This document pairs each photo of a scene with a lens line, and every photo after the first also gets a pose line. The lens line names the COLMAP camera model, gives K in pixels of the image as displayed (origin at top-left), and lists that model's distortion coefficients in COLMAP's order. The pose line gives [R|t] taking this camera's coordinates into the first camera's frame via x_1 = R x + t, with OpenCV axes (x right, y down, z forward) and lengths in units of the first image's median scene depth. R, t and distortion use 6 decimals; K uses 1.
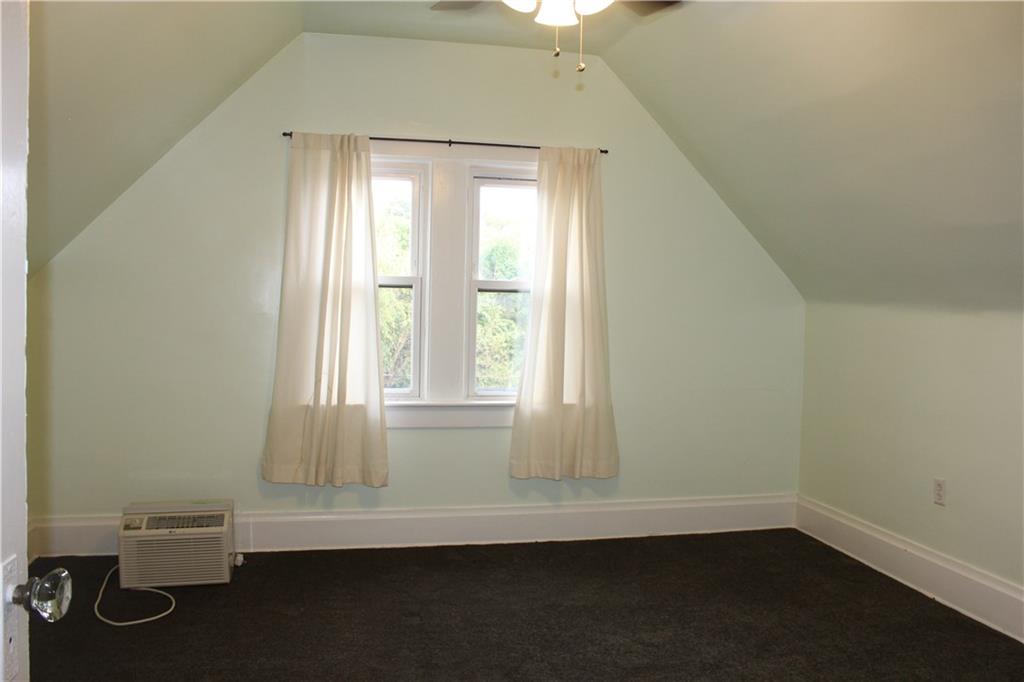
lens RADIAL K [[871.4, 0, 512.0], [0, 871.4, 341.0], [0, 0, 1]] dist [-0.094234, 0.003625]
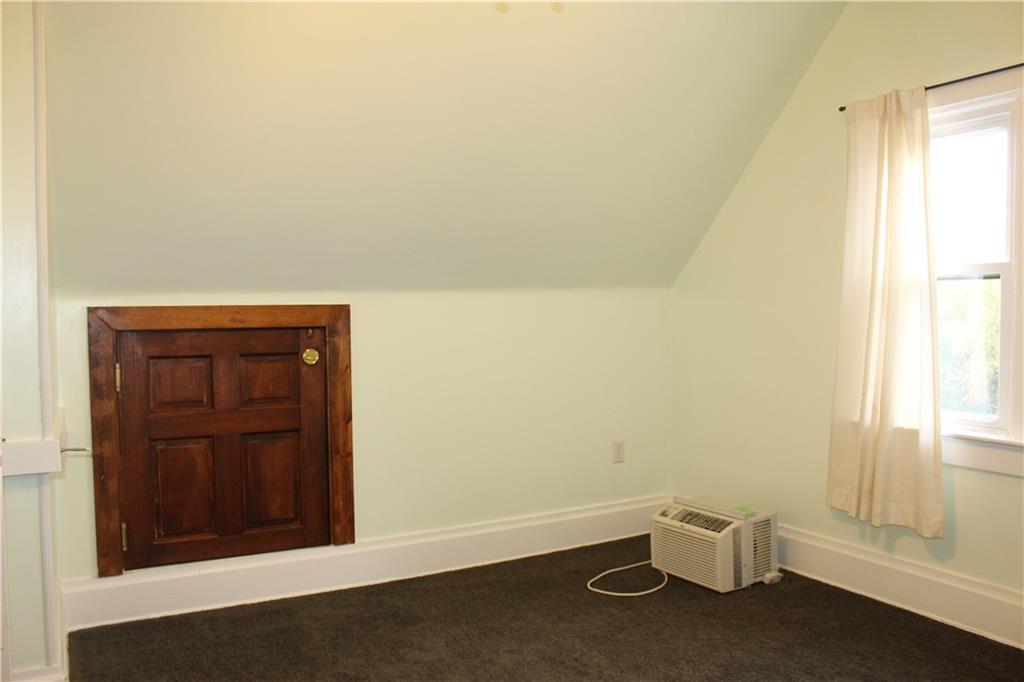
lens RADIAL K [[871.4, 0, 512.0], [0, 871.4, 341.0], [0, 0, 1]] dist [-0.094234, 0.003625]
pose [[0.316797, 0.022516, -0.948226, 0.446170], [-0.036714, 0.999260, 0.011462, -0.001801], [0.947783, 0.031182, 0.317389, 0.407703]]
